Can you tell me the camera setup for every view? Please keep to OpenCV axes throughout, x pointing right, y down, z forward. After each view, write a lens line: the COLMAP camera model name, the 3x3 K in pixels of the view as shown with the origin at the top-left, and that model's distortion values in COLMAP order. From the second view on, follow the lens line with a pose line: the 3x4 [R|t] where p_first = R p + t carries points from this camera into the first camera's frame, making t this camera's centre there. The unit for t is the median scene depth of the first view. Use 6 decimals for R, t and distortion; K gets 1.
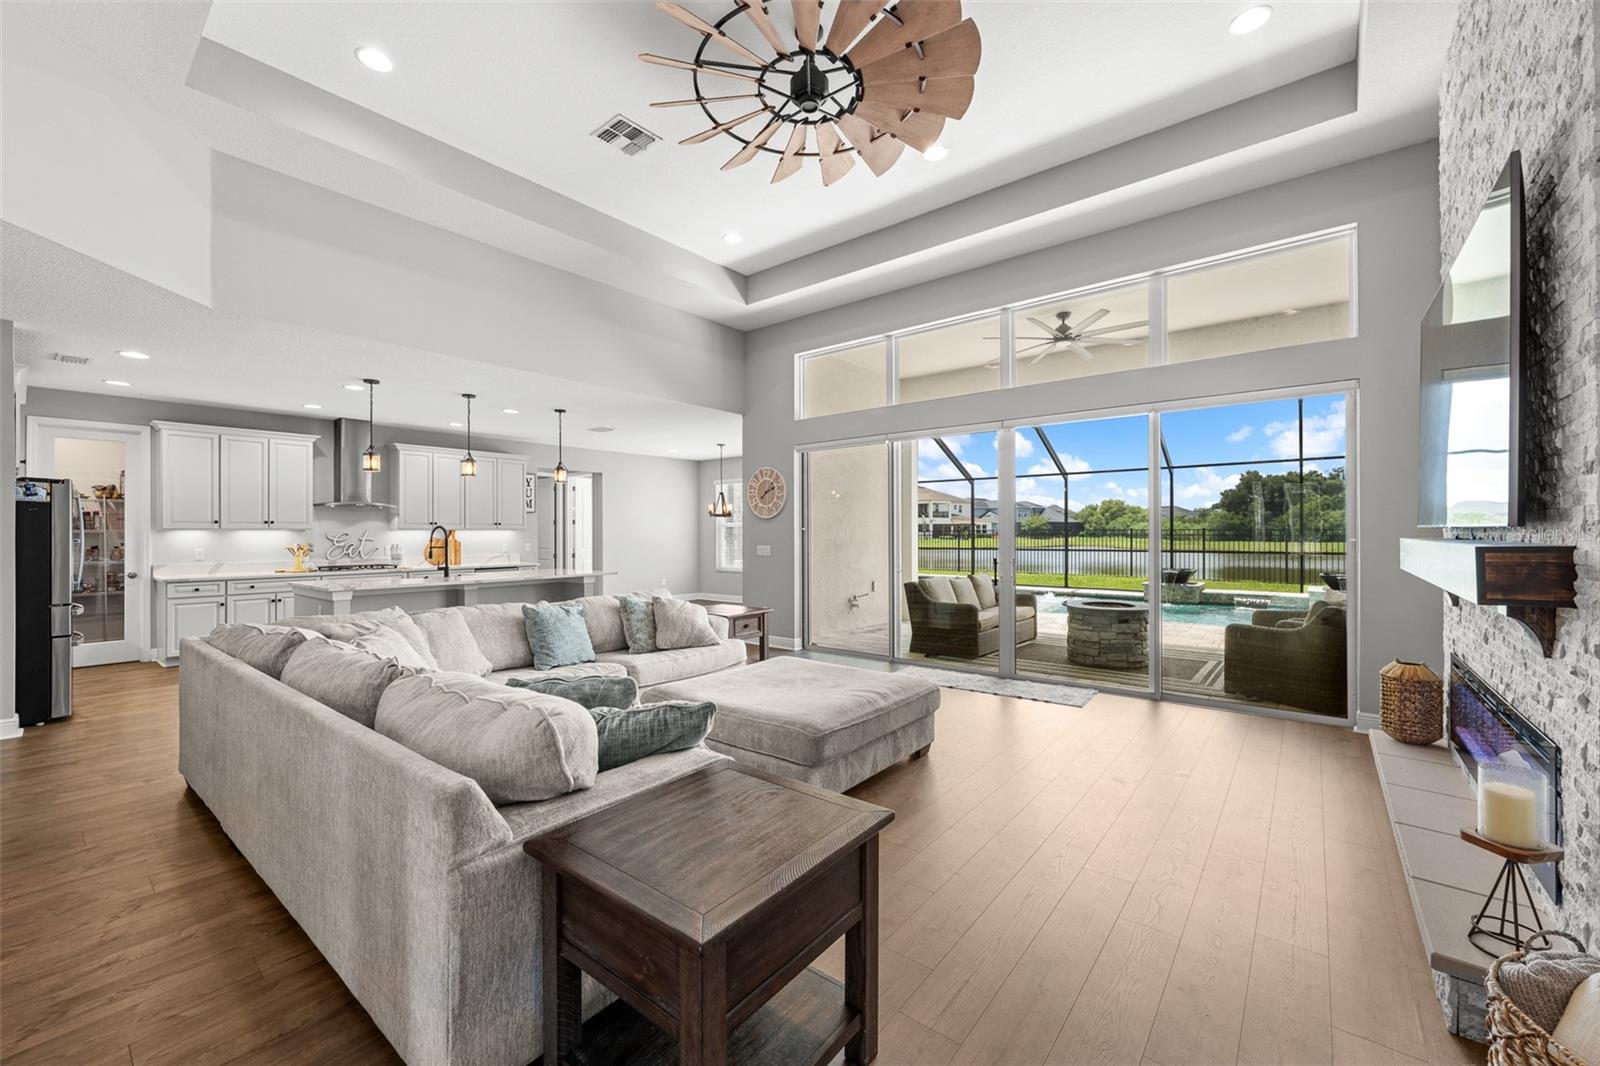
lens RADIAL K [[634.8, 0, 800.9], [0, 634.8, 531.4], [0, 0, 1]] dist [-0.002387, 0.001099]
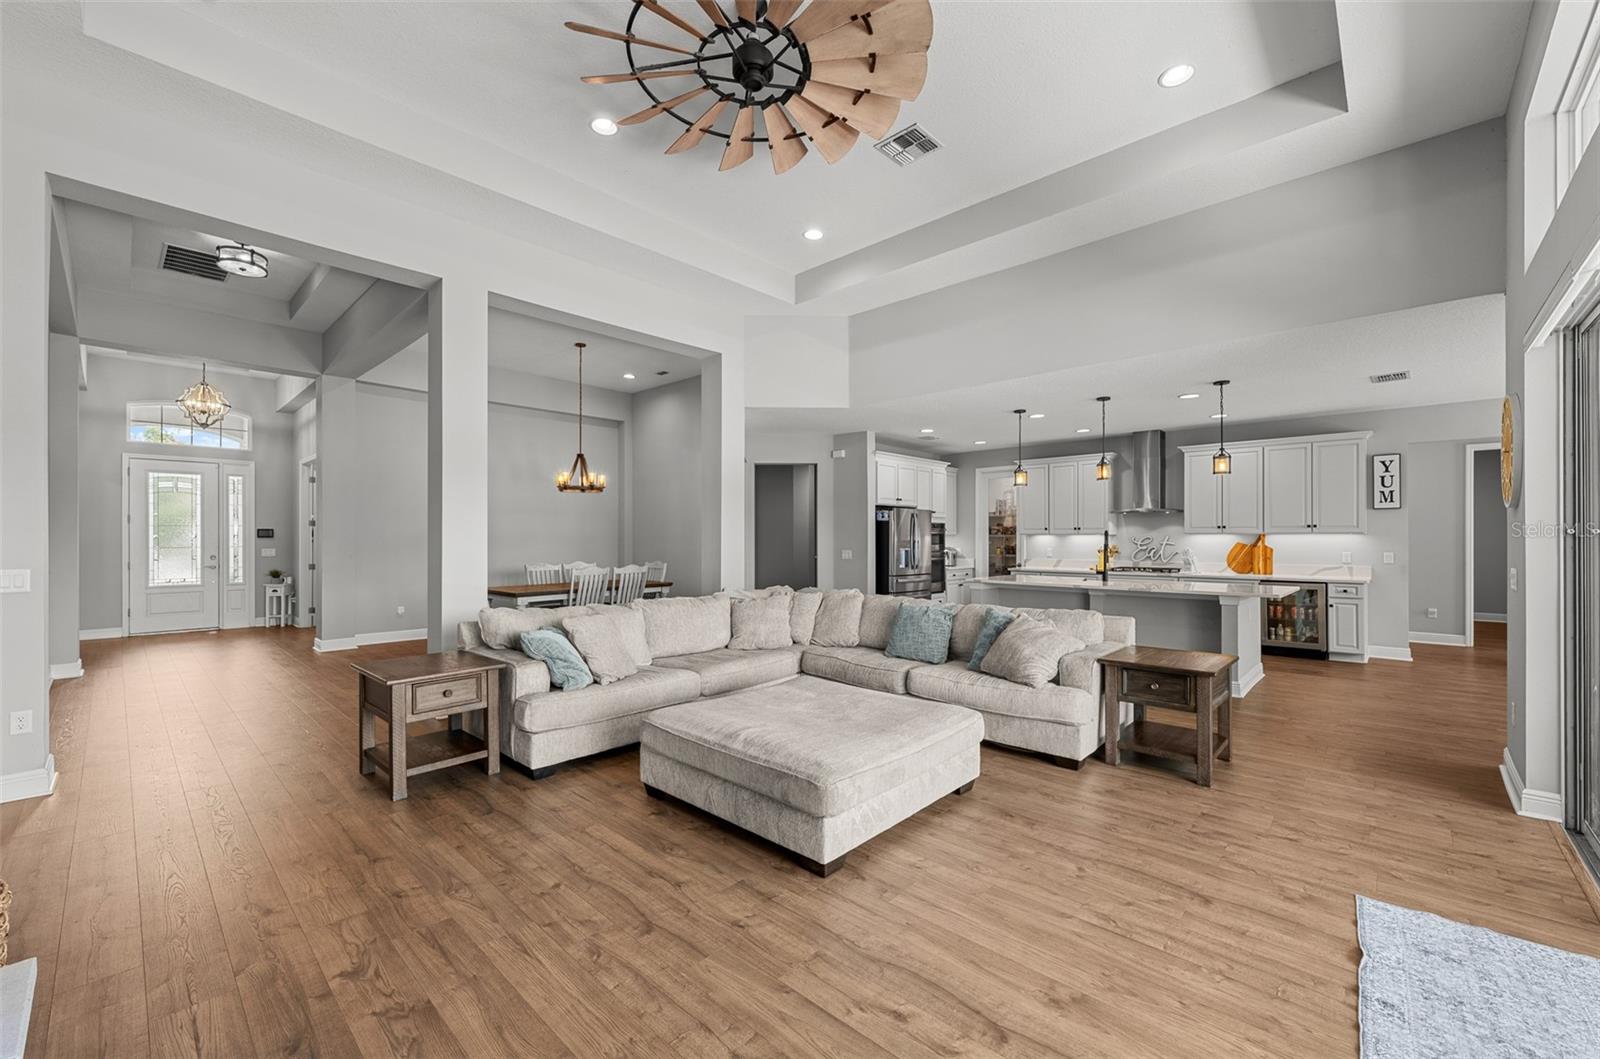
lens RADIAL K [[642.5, 0, 801.4], [0, 642.5, 534.1], [0, 0, 1]] dist [0.004005, 0.000089]
pose [[-0.075446, -0.003069, -0.997145, 0.457161], [0.001672, 0.999993, -0.003205, -0.000290], [0.997148, -0.001909, -0.075440, 0.545910]]
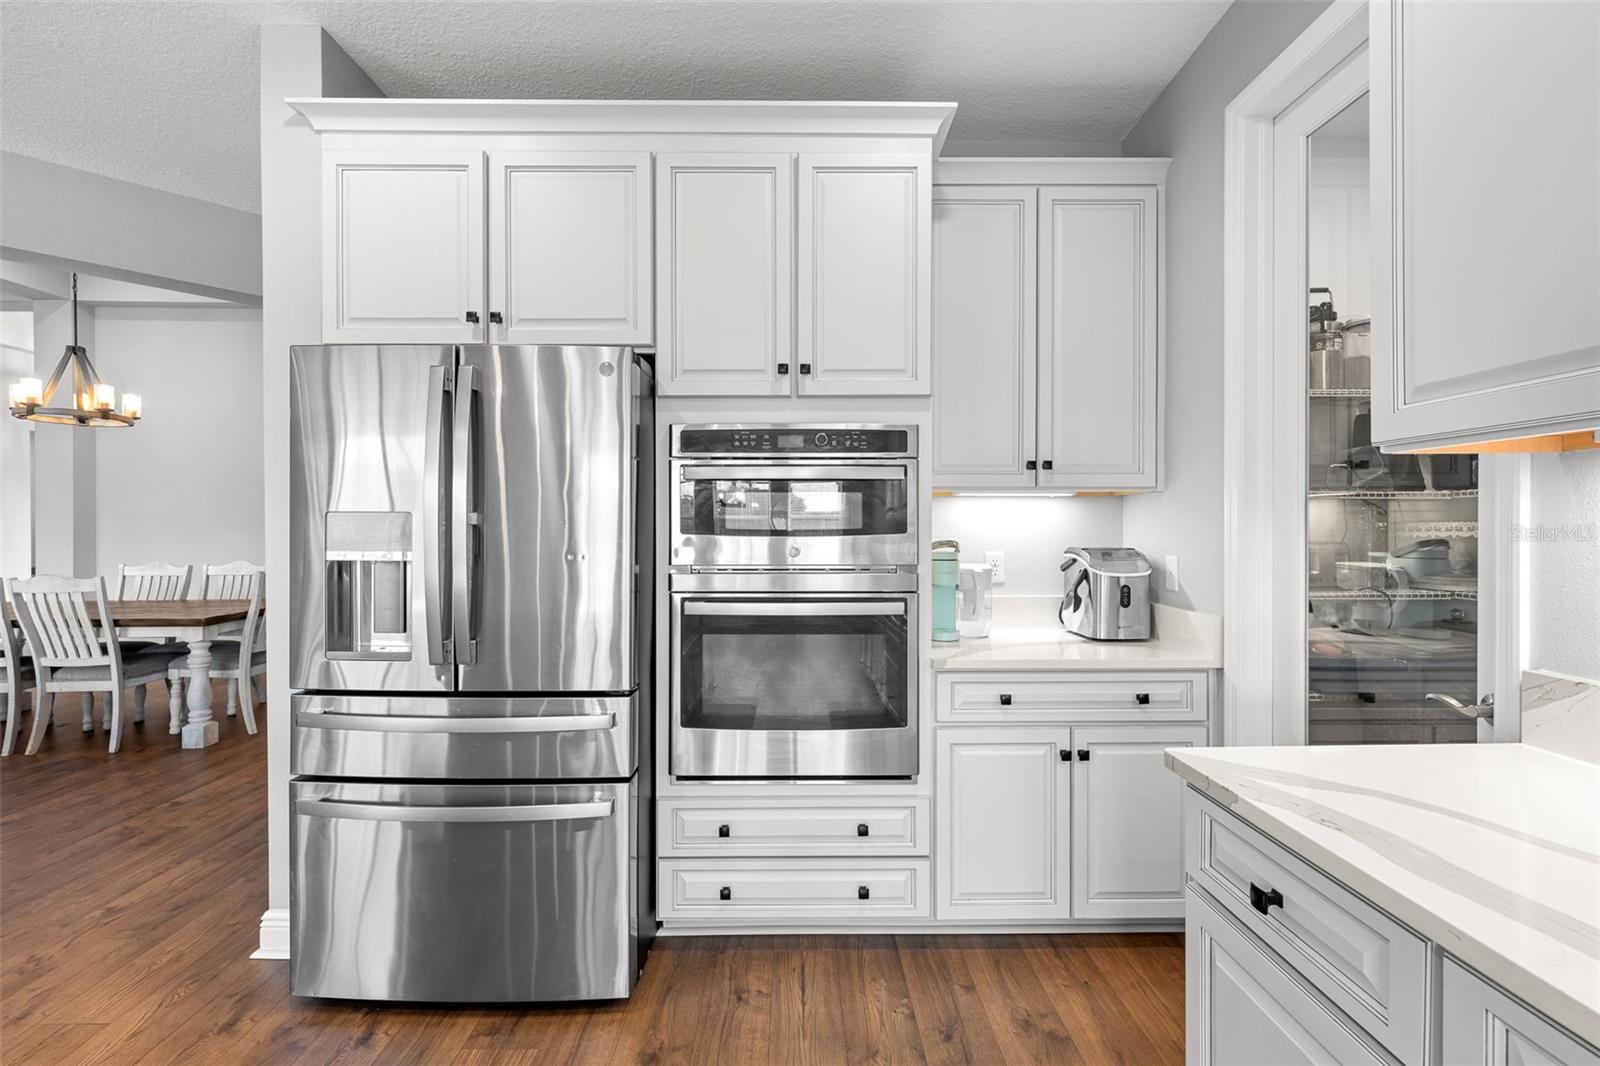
lens RADIAL K [[703.5, 0, 789.4], [0, 703.5, 533.6], [0, 0, 1]] dist [-0.002248, -0.000308]
pose [[-0.773952, 0.011497, -0.633140, -0.705785], [0.004487, 0.999910, 0.012671, 0.013381], [0.633229, 0.006966, -0.773933, 0.937304]]
